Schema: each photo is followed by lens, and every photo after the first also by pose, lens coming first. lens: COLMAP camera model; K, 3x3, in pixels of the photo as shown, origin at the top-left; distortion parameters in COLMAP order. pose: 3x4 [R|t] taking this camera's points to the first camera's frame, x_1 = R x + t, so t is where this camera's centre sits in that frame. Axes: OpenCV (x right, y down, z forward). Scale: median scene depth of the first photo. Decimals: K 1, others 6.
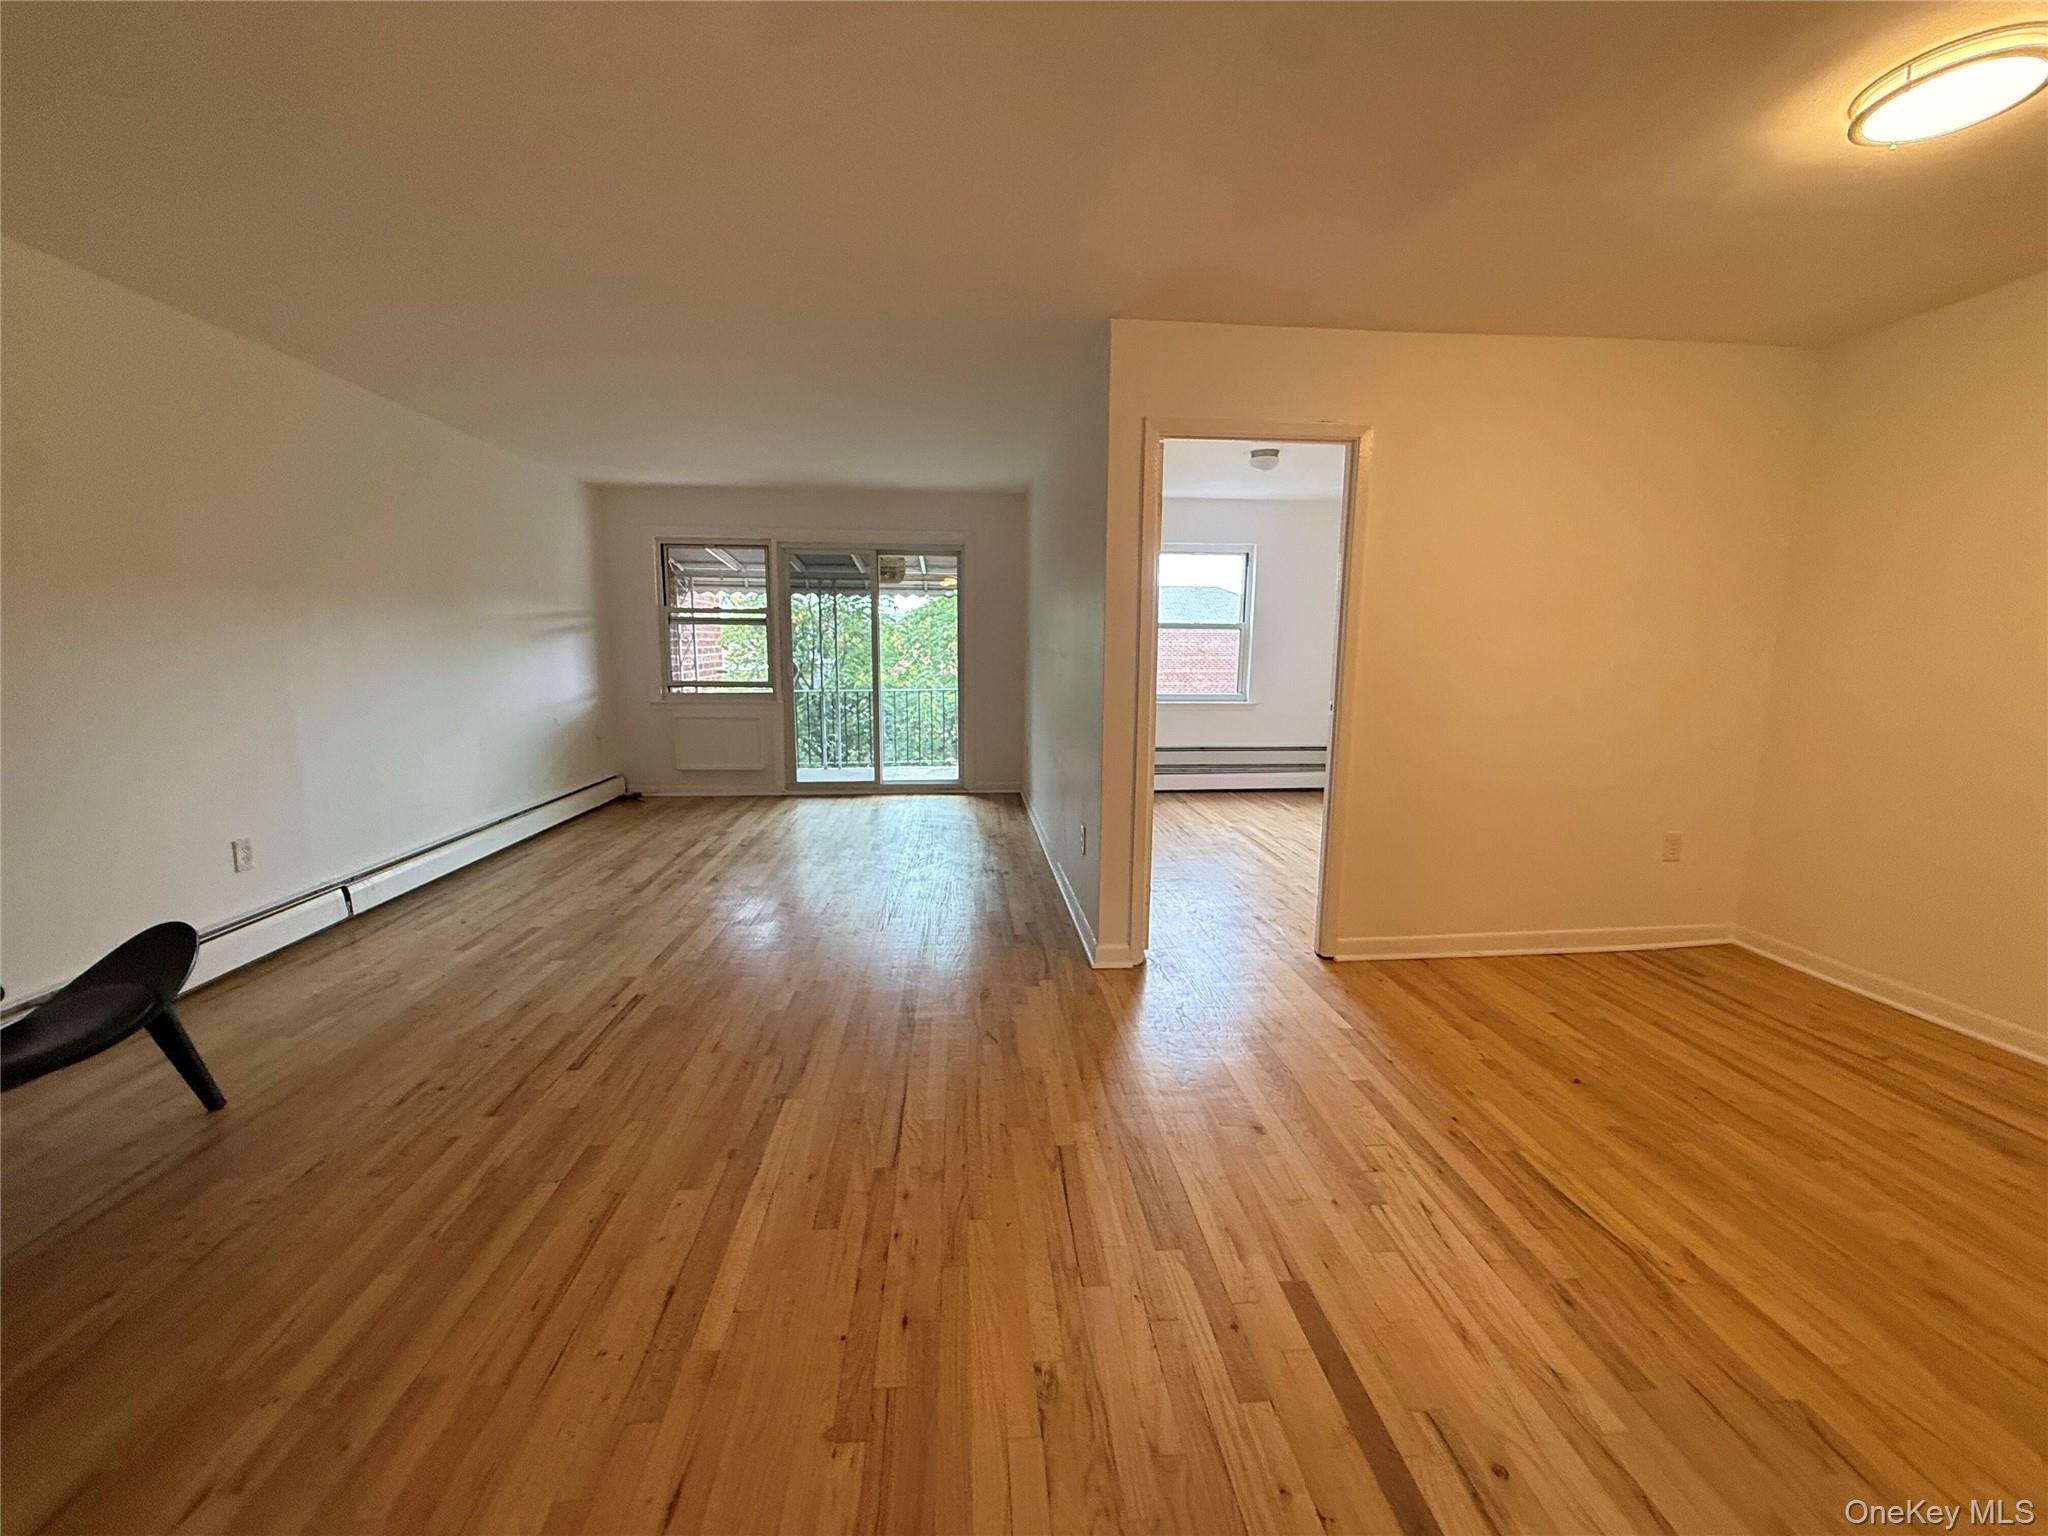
lens RADIAL K [[817.6, 0, 1022.5], [0, 817.6, 768.6], [0, 0, 1]] dist [-0.000263, -0.000097]
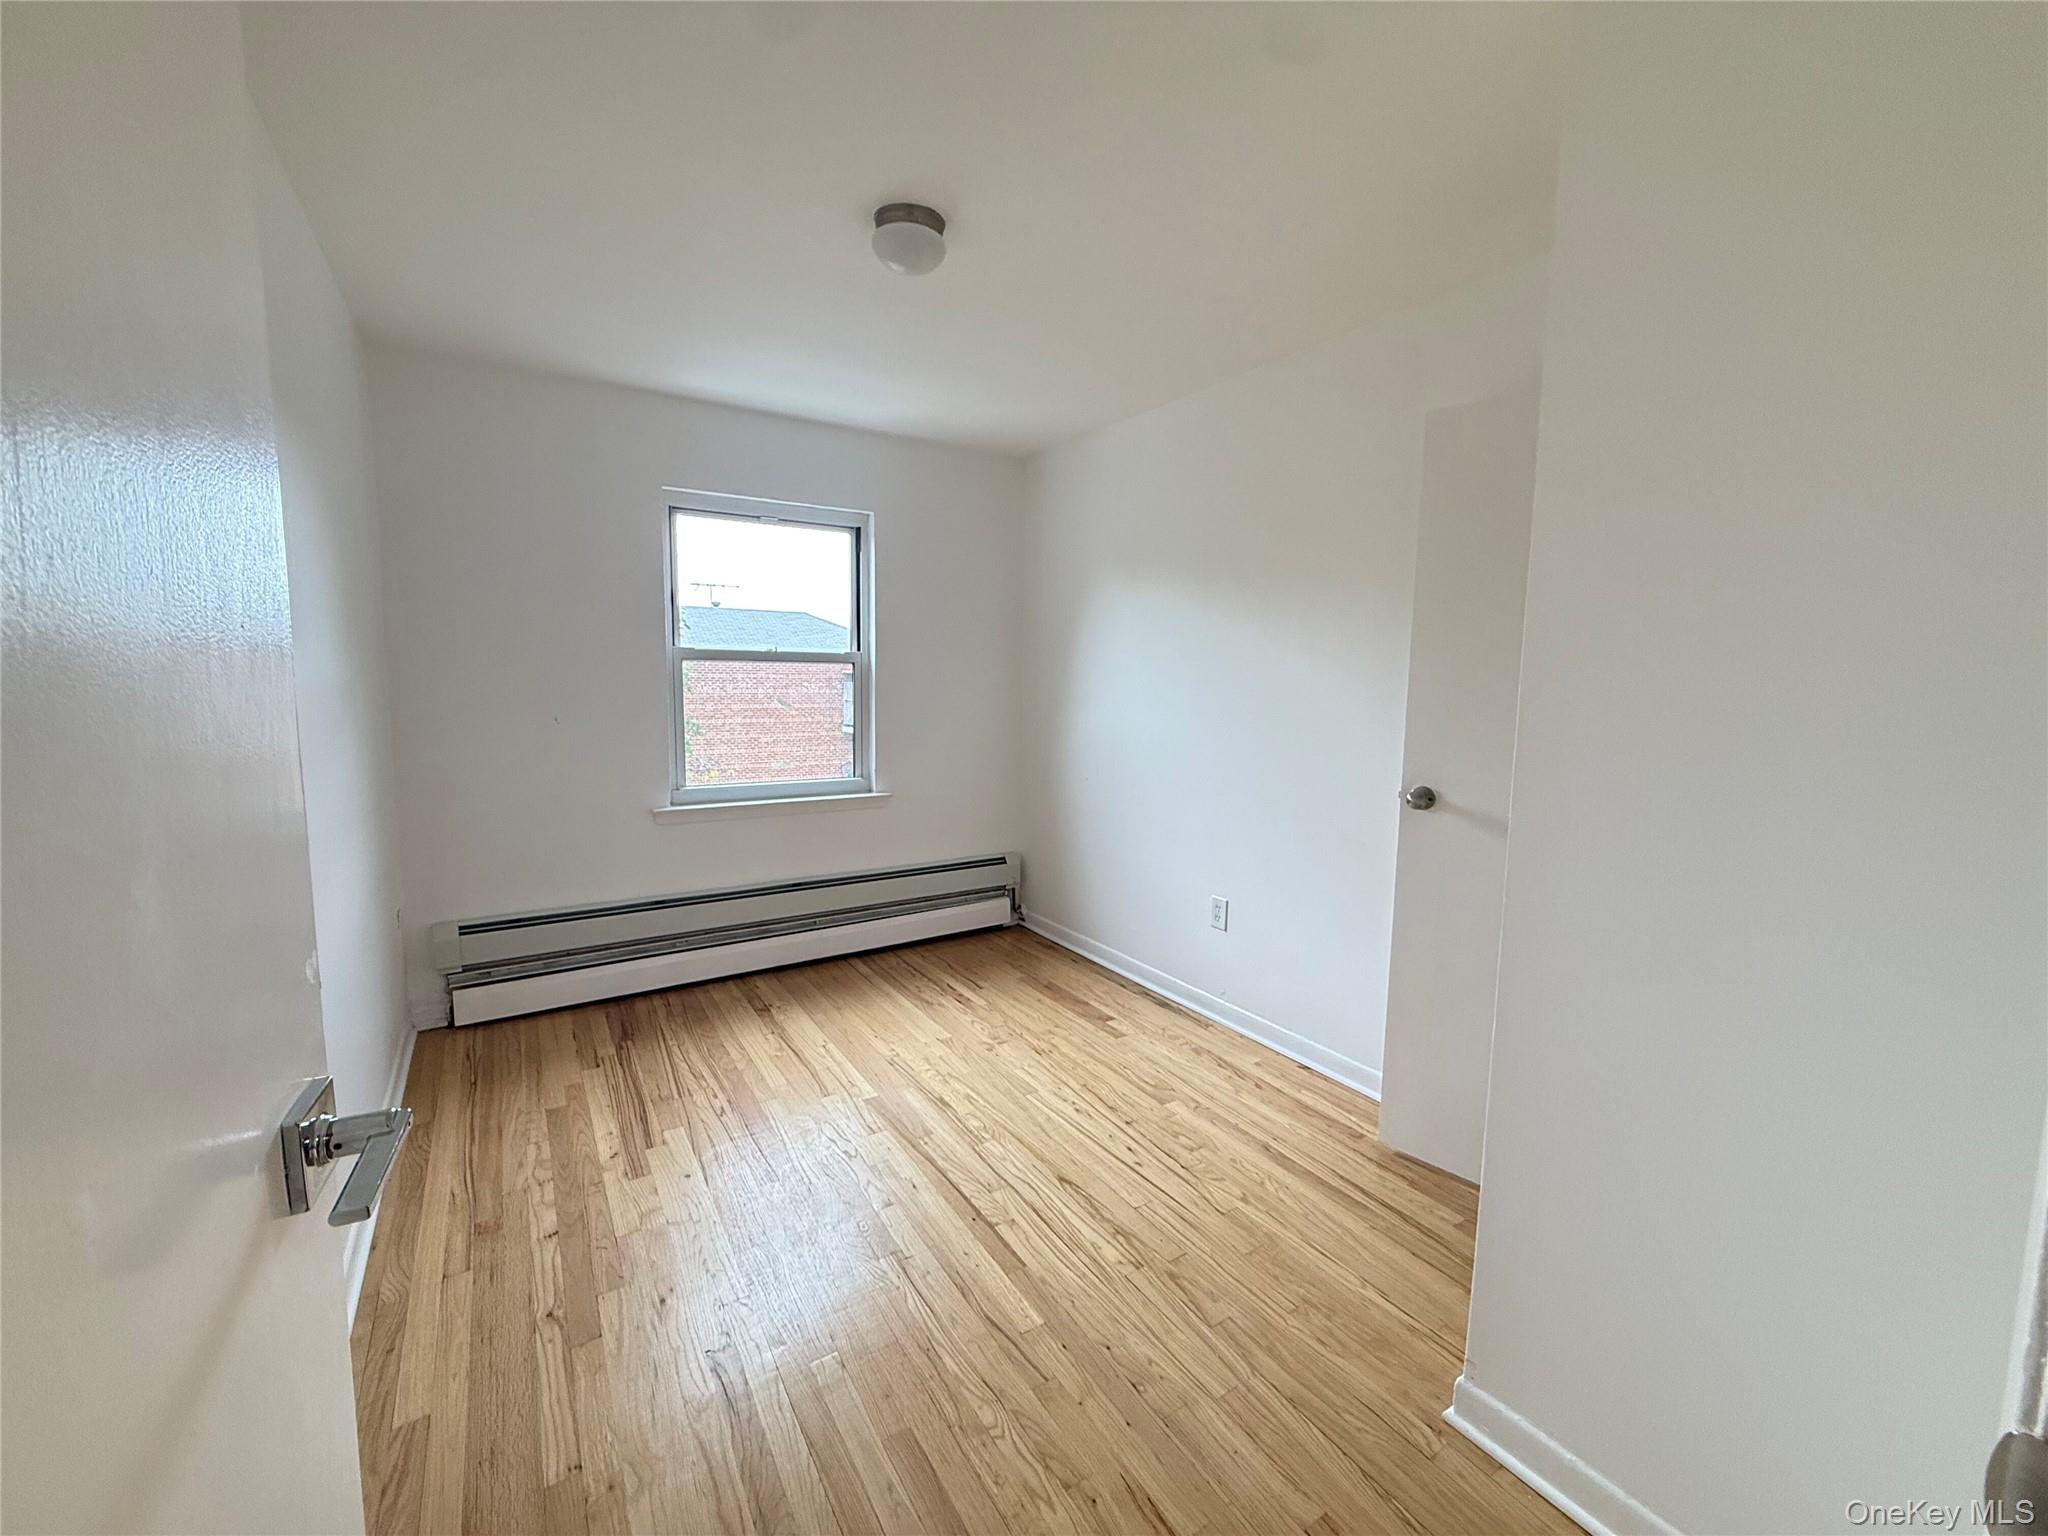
lens RADIAL K [[817.6, 0, 1022.3], [0, 817.6, 765.3], [0, 0, 1]] dist [-0.000263, -0.000097]
pose [[0.882637, -0.054548, 0.466879, 0.107865], [0.069636, 0.997458, -0.015109, -0.087435], [-0.464868, 0.045847, 0.884192, 0.468412]]
